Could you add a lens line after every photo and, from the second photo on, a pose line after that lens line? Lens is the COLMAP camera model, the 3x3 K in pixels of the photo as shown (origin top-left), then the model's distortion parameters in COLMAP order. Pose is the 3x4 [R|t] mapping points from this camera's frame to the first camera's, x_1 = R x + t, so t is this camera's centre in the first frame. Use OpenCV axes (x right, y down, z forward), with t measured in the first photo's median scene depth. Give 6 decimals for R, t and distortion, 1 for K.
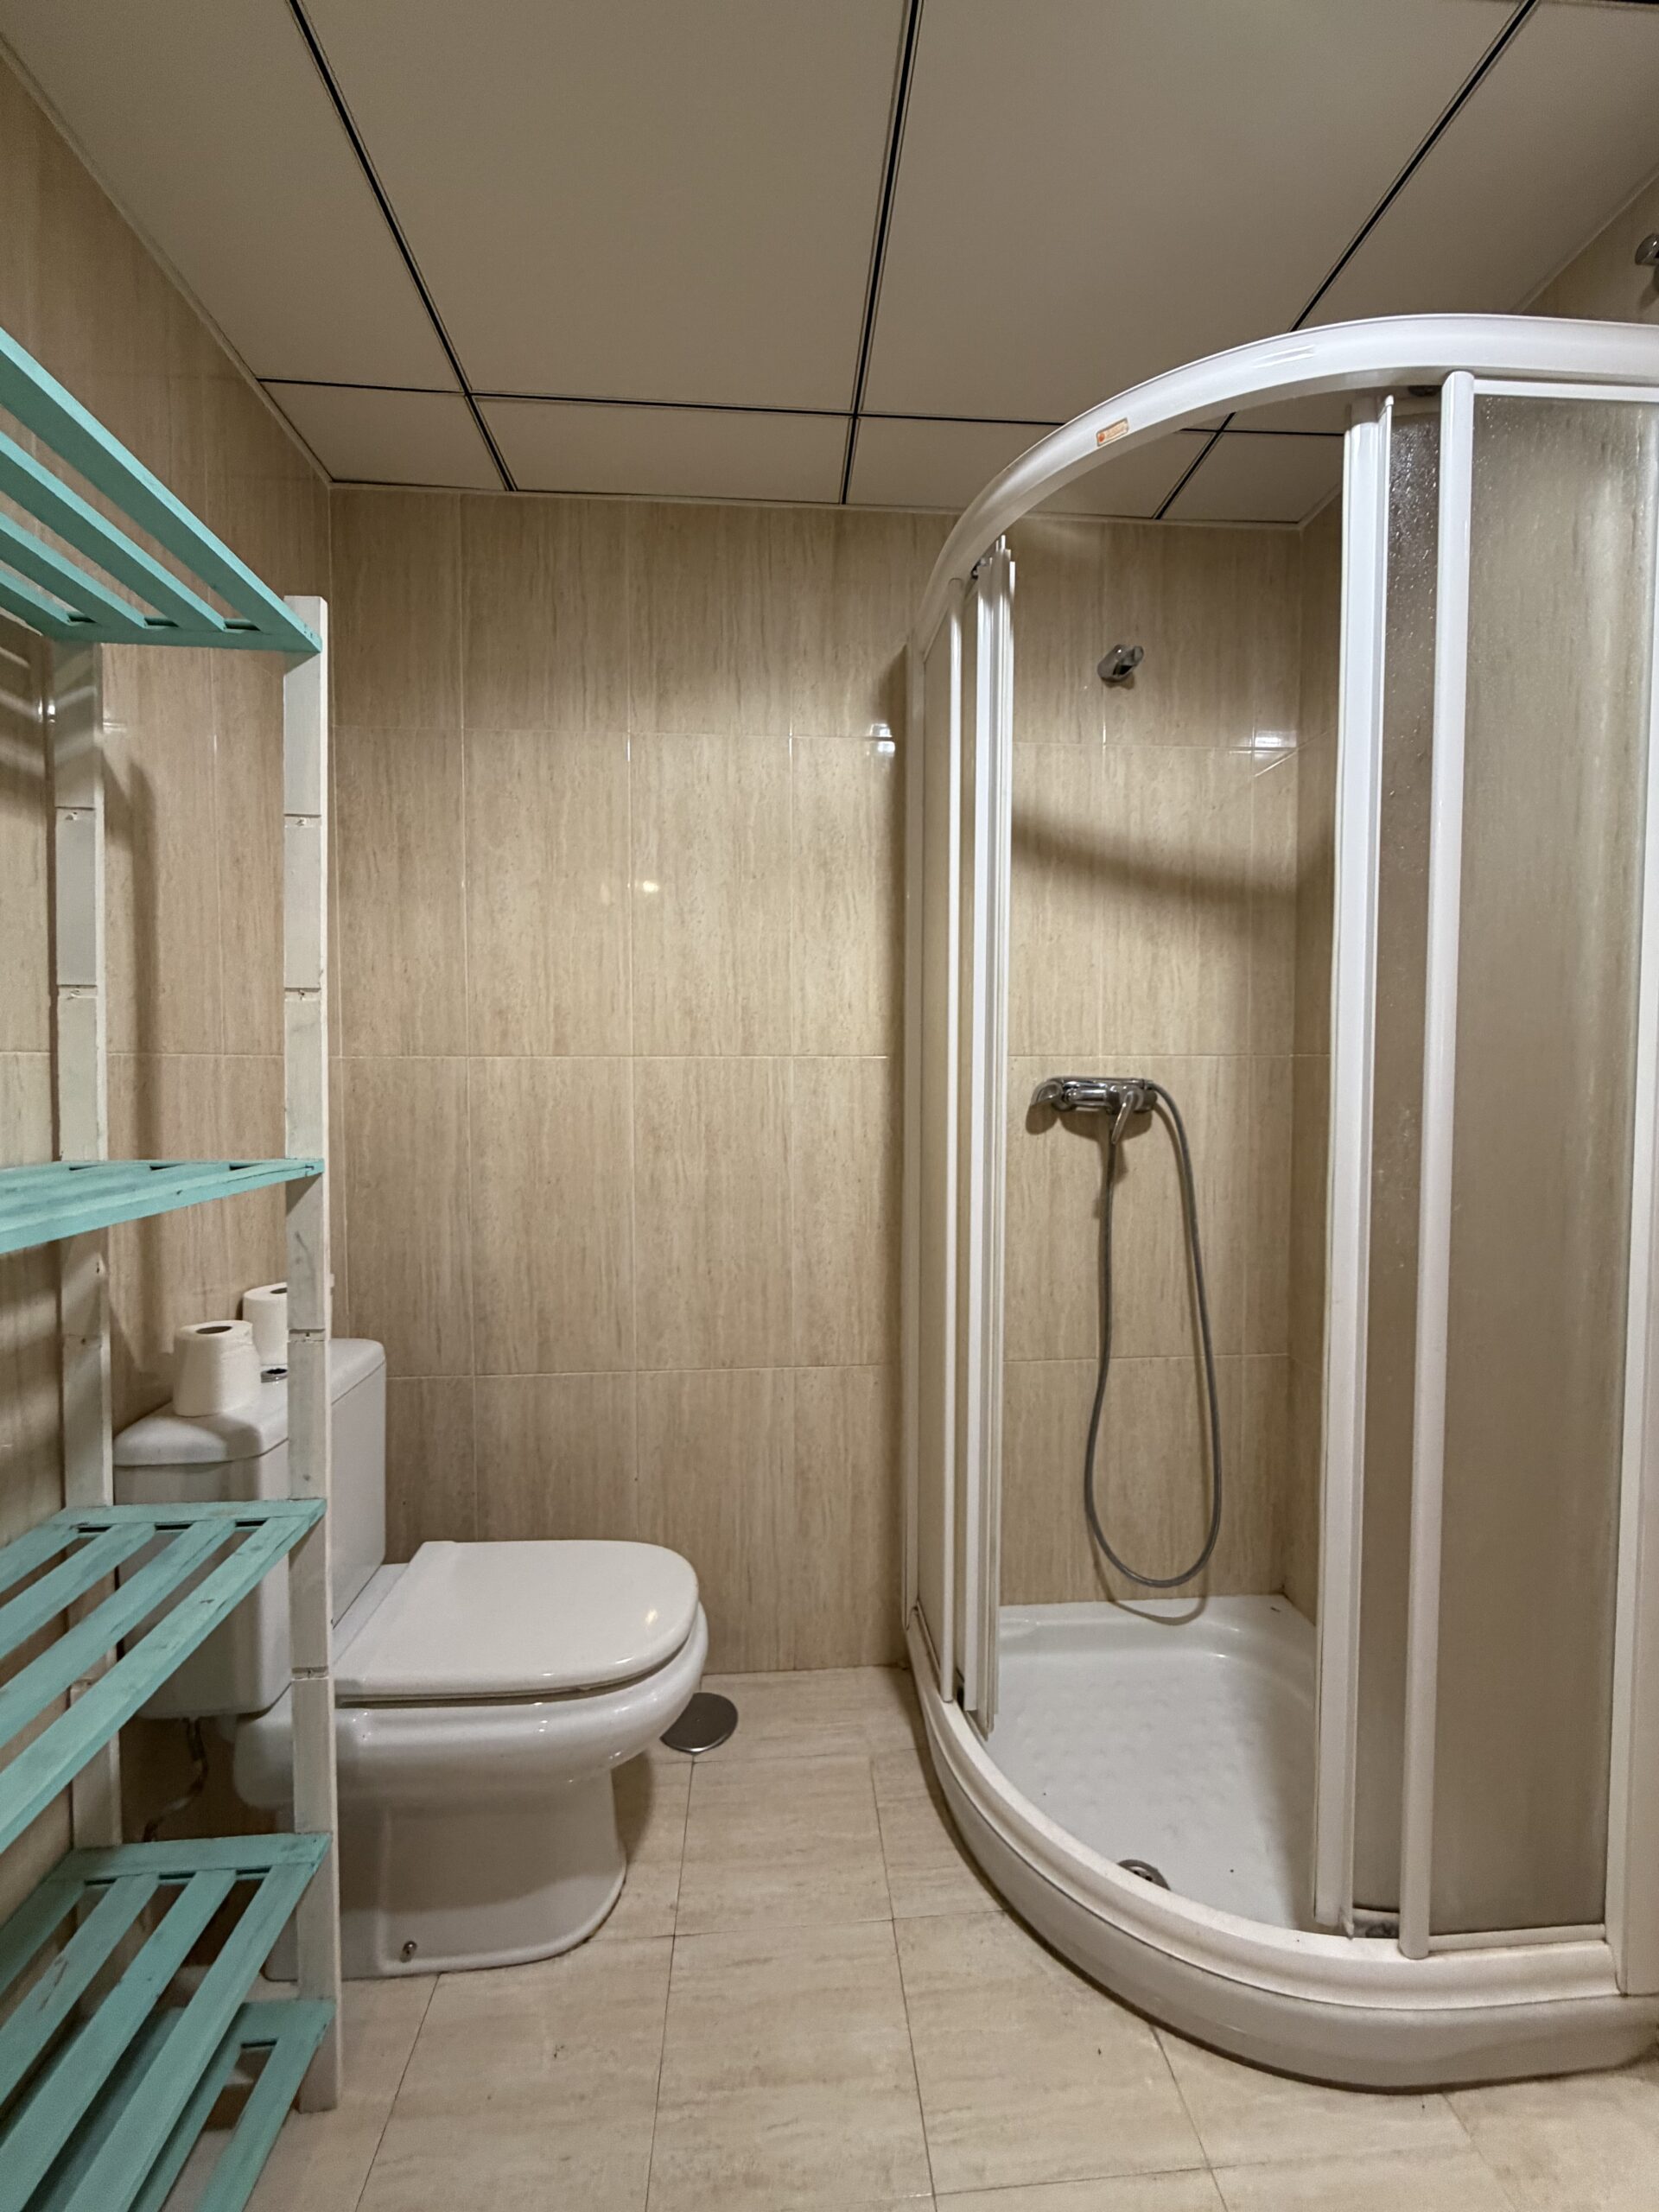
lens RADIAL K [[882.2, 0, 828.4], [0, 882.2, 1096.9], [0, 0, 1]] dist [0.001640, -0.000118]
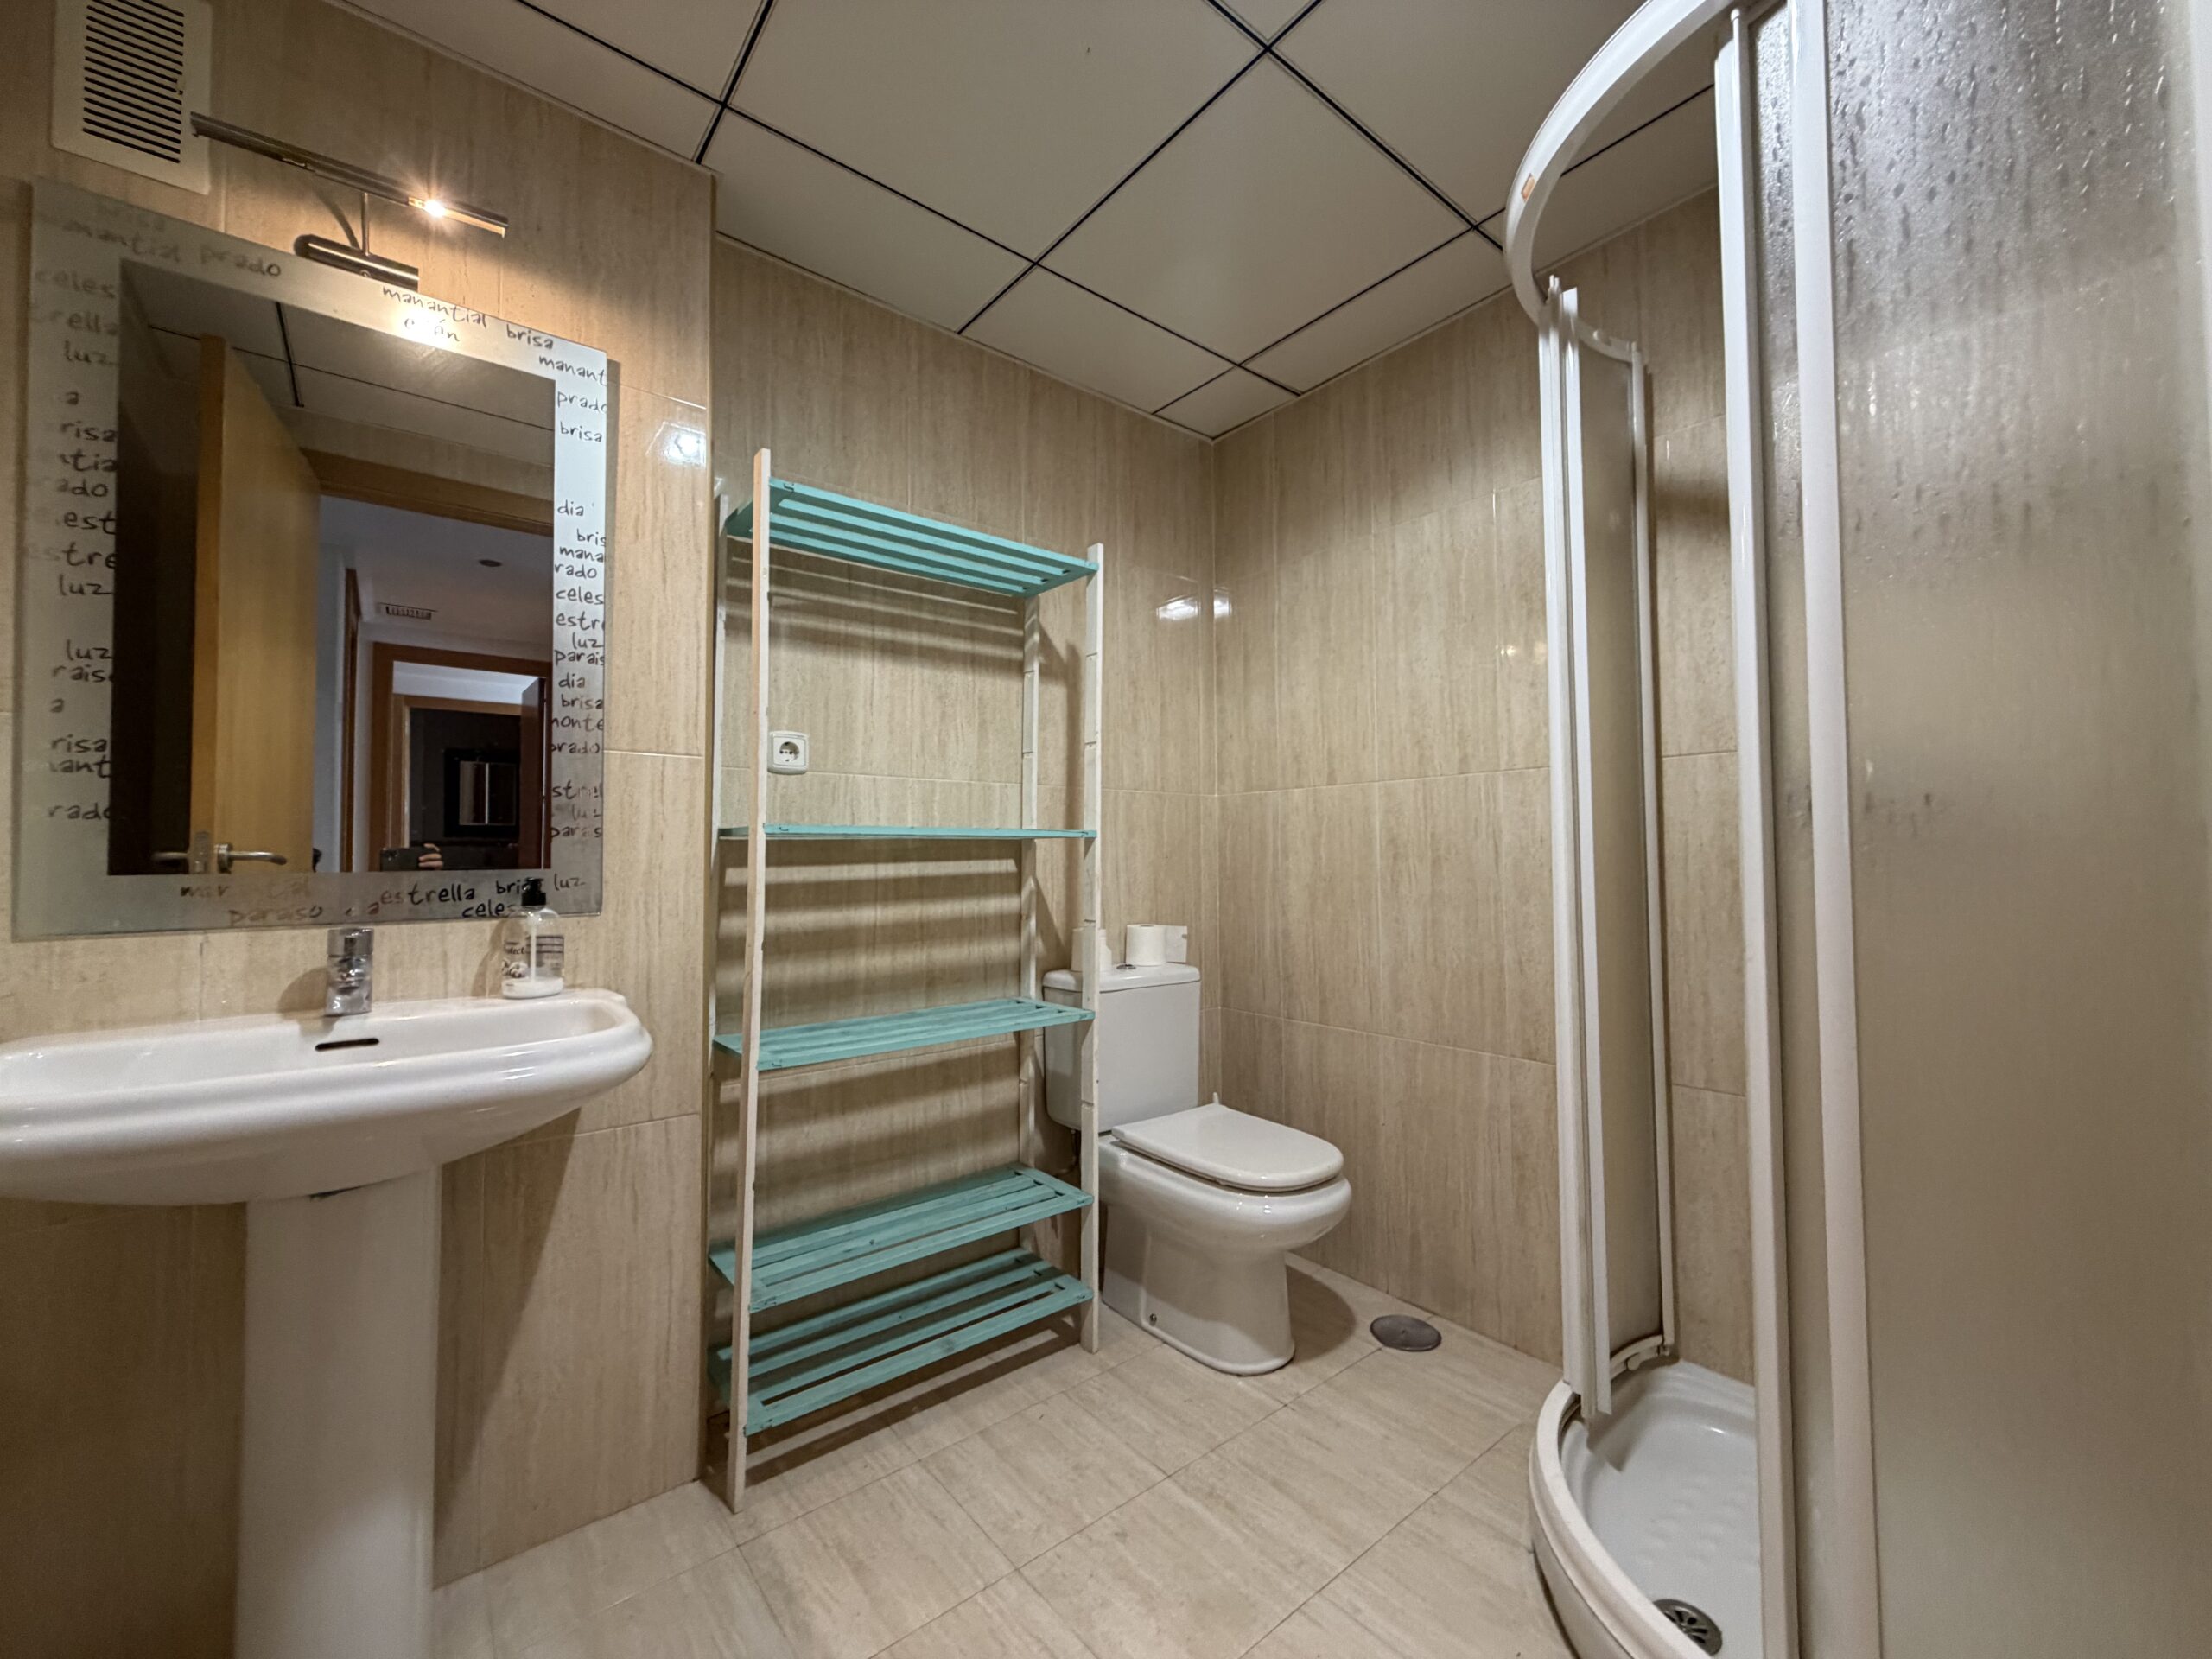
lens RADIAL K [[882.2, 0, 1098.7], [0, 882.2, 825.3], [0, 0, 1]] dist [0.001640, -0.000118]
pose [[0.570964, -0.034550, -0.820248, 0.591229], [-0.025225, 0.997904, -0.059591, 0.103248], [0.820588, 0.054715, 0.568895, -0.048079]]
